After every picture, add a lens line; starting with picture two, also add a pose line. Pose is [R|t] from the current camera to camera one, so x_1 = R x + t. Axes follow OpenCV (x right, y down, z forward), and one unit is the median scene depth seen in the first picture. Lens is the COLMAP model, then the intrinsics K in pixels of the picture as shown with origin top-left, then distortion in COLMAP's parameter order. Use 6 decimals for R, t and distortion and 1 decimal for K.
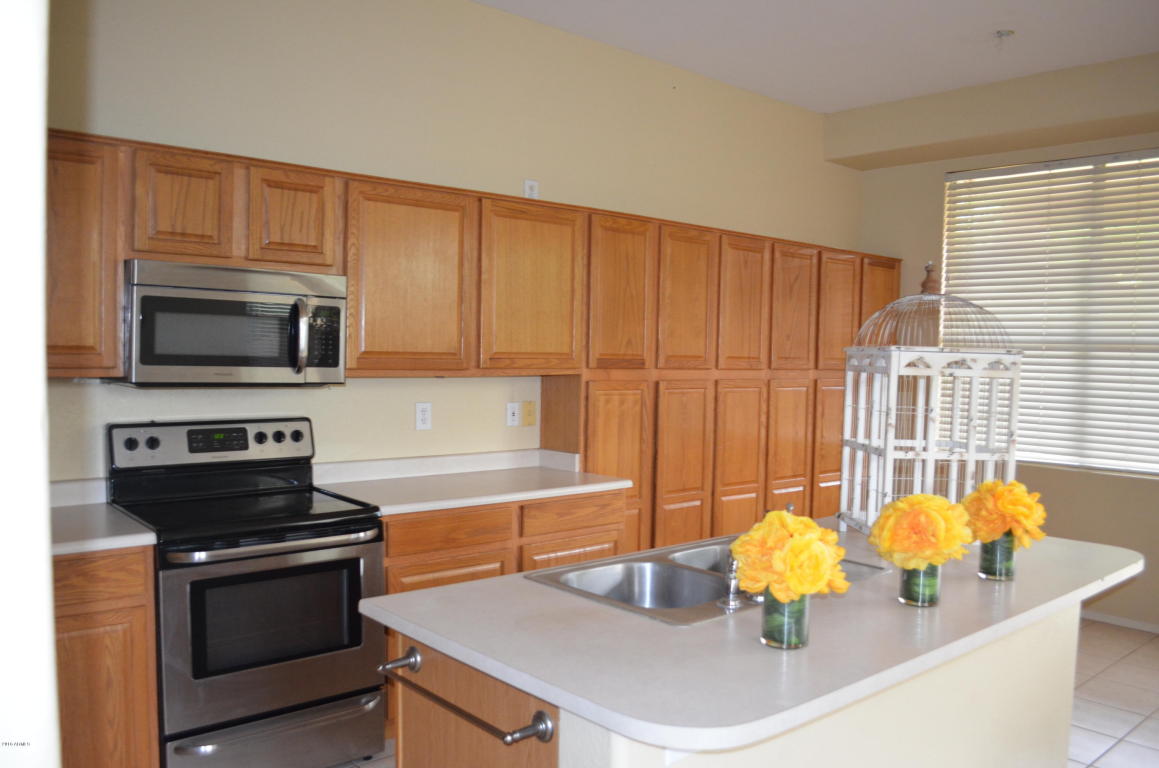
lens RADIAL K [[916.1, 0, 579.9], [0, 916.1, 403.6], [0, 0, 1]] dist [-0.070678, -0.005681]
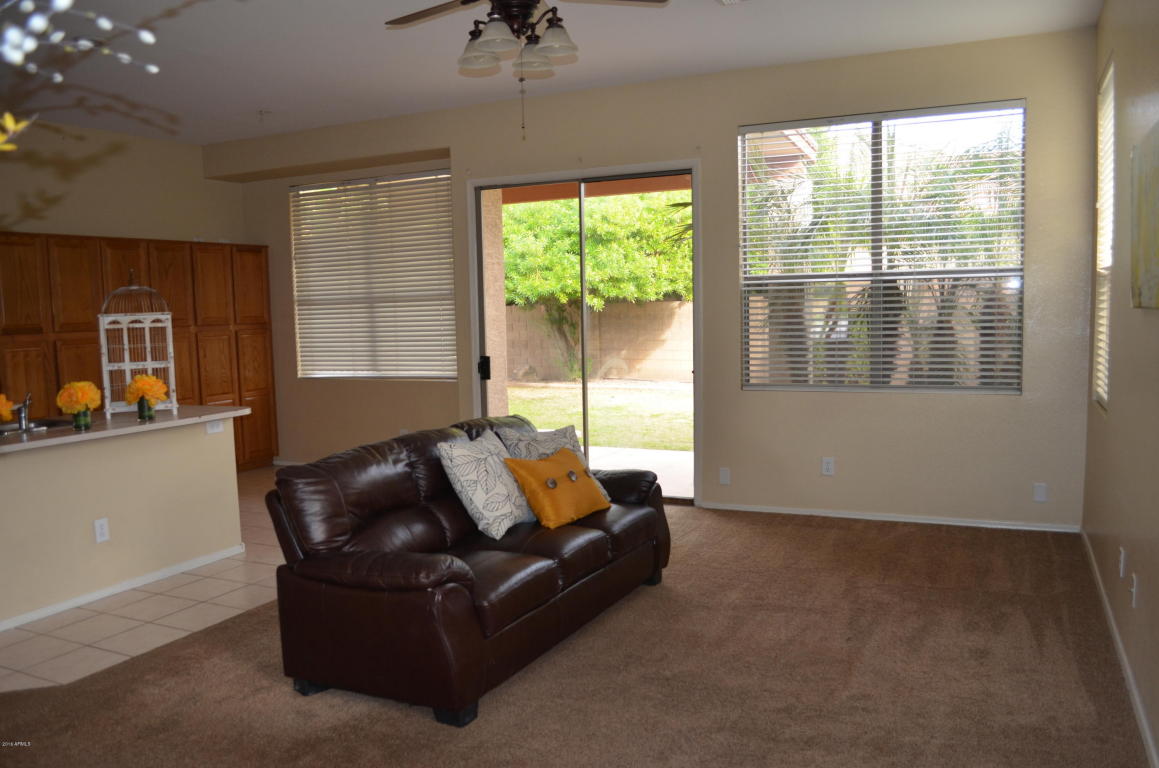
lens RADIAL K [[916.1, 0, 579.9], [0, 916.1, 403.6], [0, 0, 1]] dist [-0.070678, -0.005681]
pose [[0.914588, -0.089757, 0.394300, 0.288296], [0.070319, 0.995501, 0.063506, 0.046572], [-0.398226, -0.030355, 0.916785, -0.711336]]
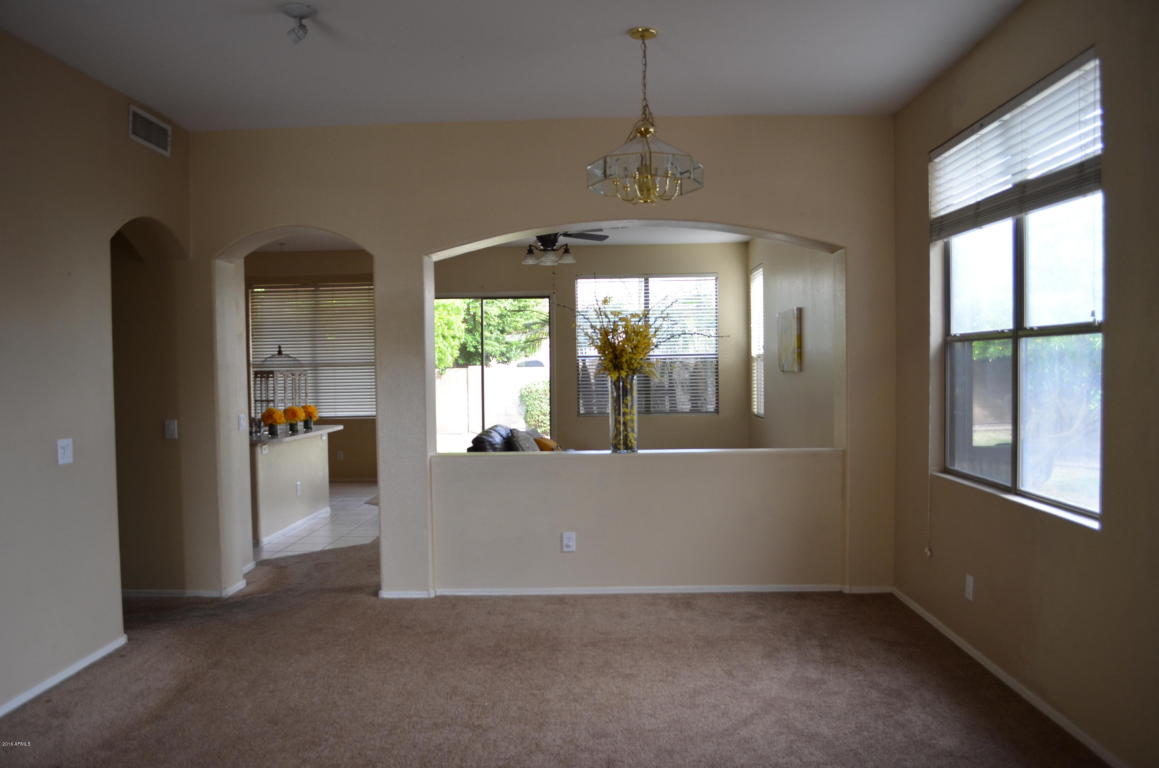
lens RADIAL K [[916.1, 0, 579.9], [0, 916.1, 403.6], [0, 0, 1]] dist [-0.070678, -0.005681]
pose [[0.672355, -0.066473, 0.737238, -0.843346], [0.074193, 0.996996, 0.022231, 0.039653], [-0.736501, 0.039751, 0.675268, -1.284850]]
